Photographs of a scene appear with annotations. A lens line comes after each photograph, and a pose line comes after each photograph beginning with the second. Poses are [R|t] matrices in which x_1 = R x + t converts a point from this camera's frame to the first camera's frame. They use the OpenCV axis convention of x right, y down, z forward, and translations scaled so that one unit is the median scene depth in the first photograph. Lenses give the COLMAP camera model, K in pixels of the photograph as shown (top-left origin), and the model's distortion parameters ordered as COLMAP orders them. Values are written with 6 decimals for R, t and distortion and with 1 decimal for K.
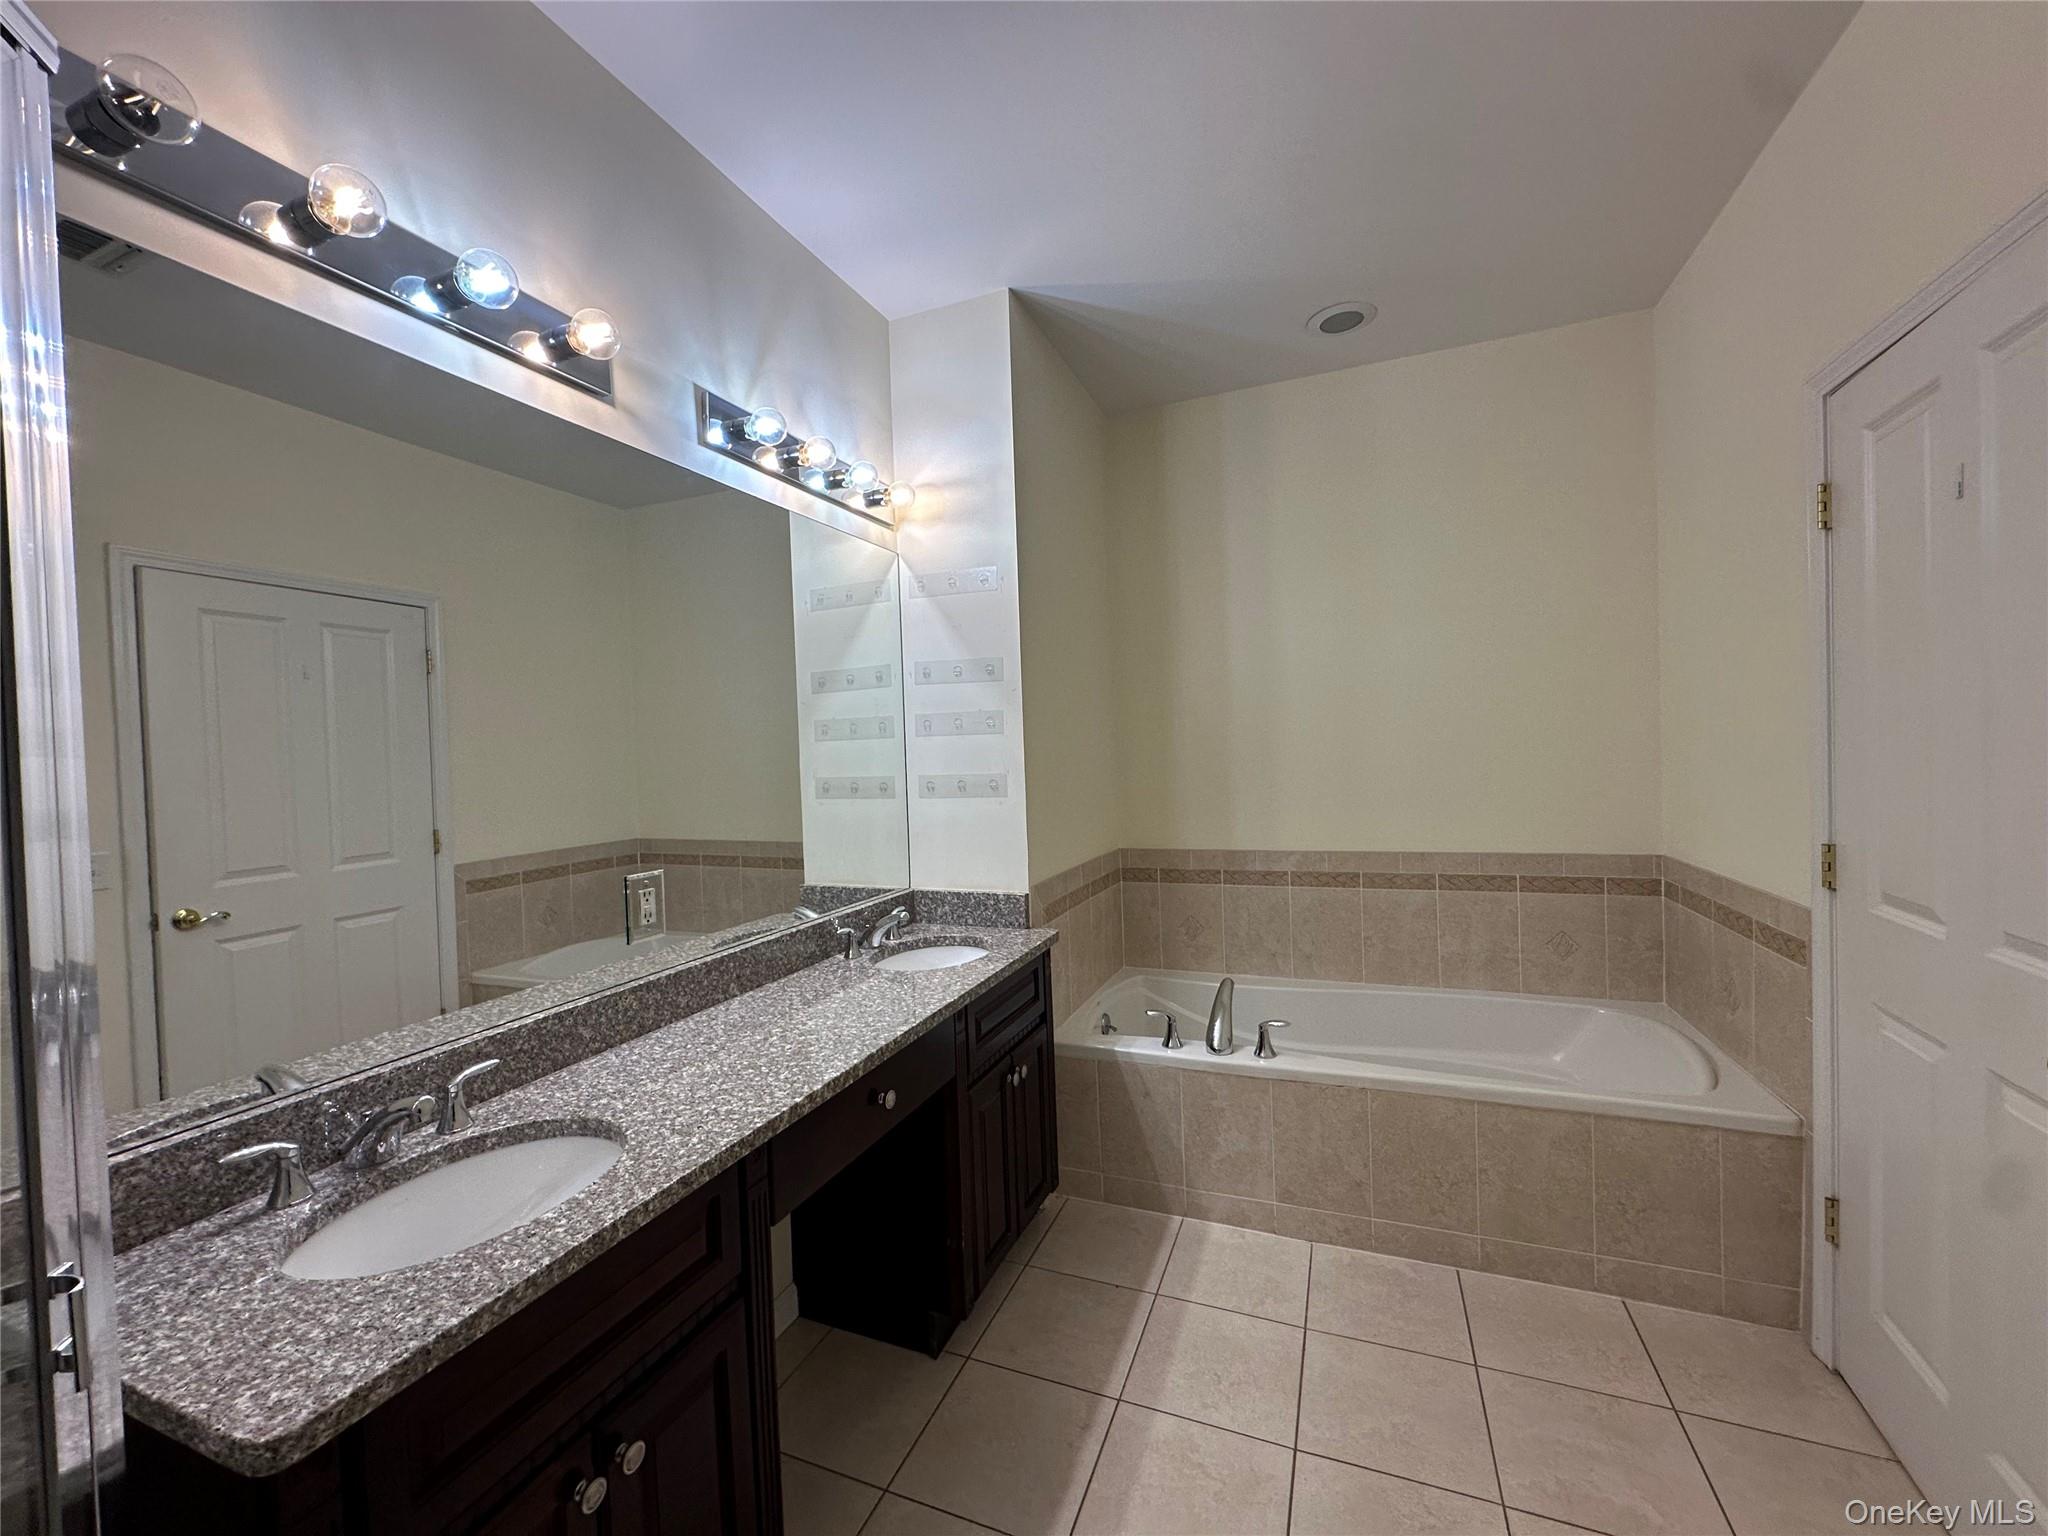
lens RADIAL K [[821.3, 0, 1024.1], [0, 821.3, 758.1], [0, 0, 1]] dist [-0.001759, 0.000018]
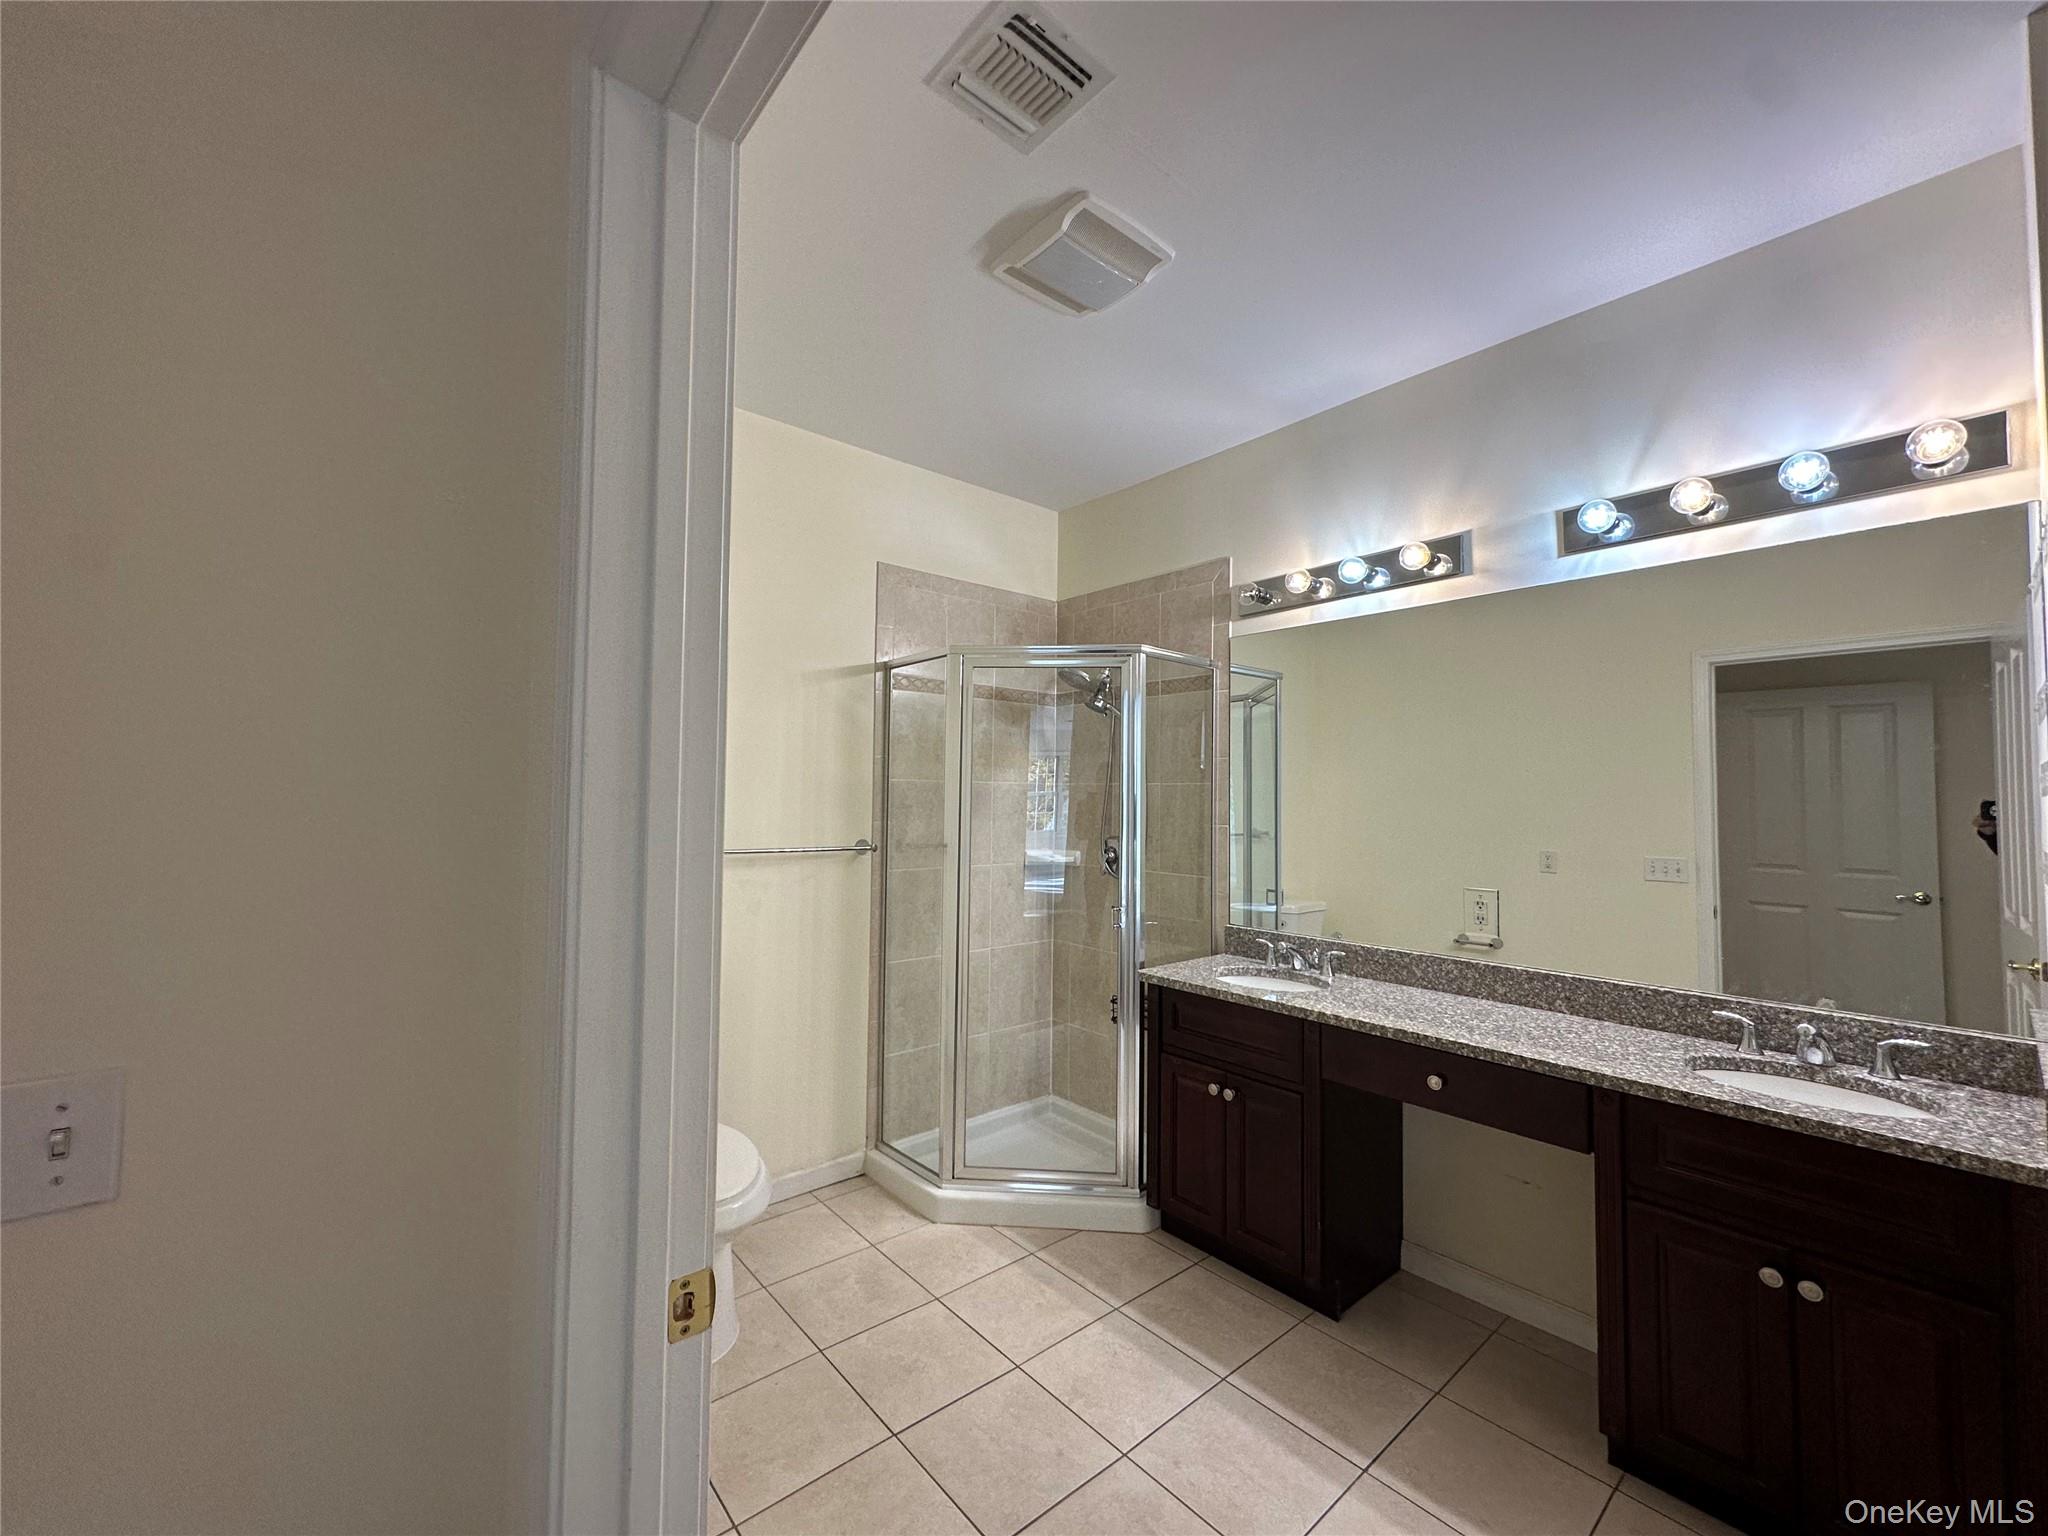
lens RADIAL K [[815.9, 0, 1022.5], [0, 815.9, 767.6], [0, 0, 1]] dist [-0.002491, 0.000661]
pose [[-0.450101, -0.003444, -0.892971, 1.136976], [-0.008825, 0.999961, 0.000591, -0.061585], [0.892934, 0.008146, -0.450113, 0.901171]]
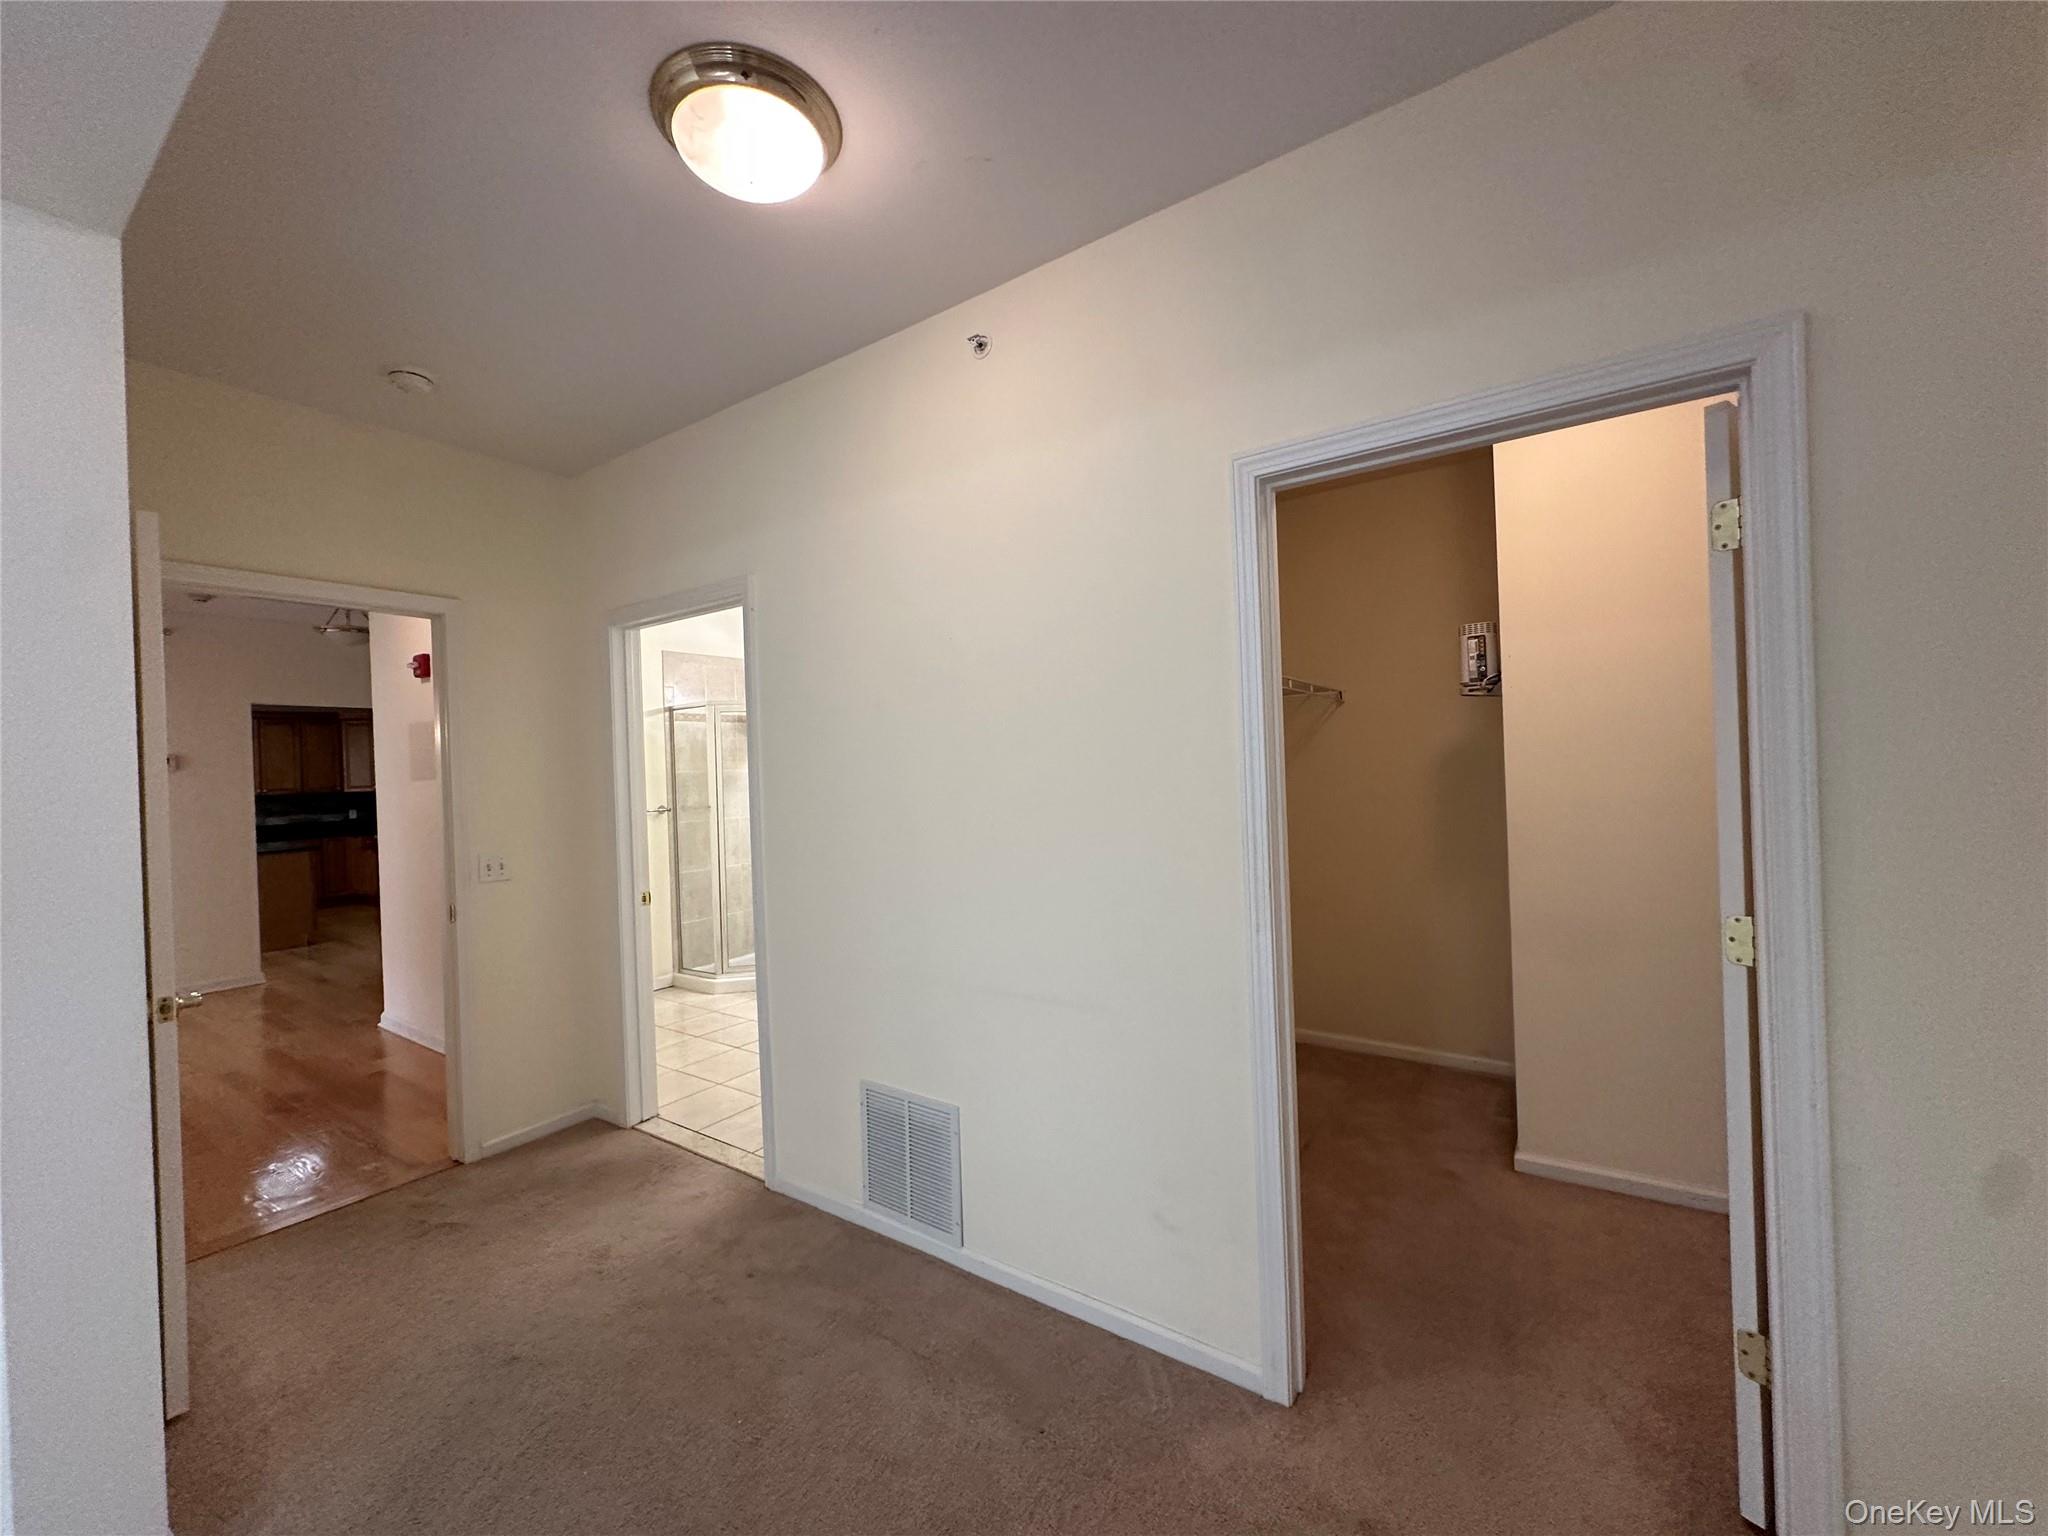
lens RADIAL K [[808.6, 0, 1024.0], [0, 808.6, 768.0], [0, 0, 1]] dist [-0.001893, 0.000185]
pose [[-0.199305, 0.041174, -0.979072, 2.861954], [0.028640, 0.998935, 0.036179, -0.138467], [0.979519, -0.020830, -0.200272, 2.049472]]
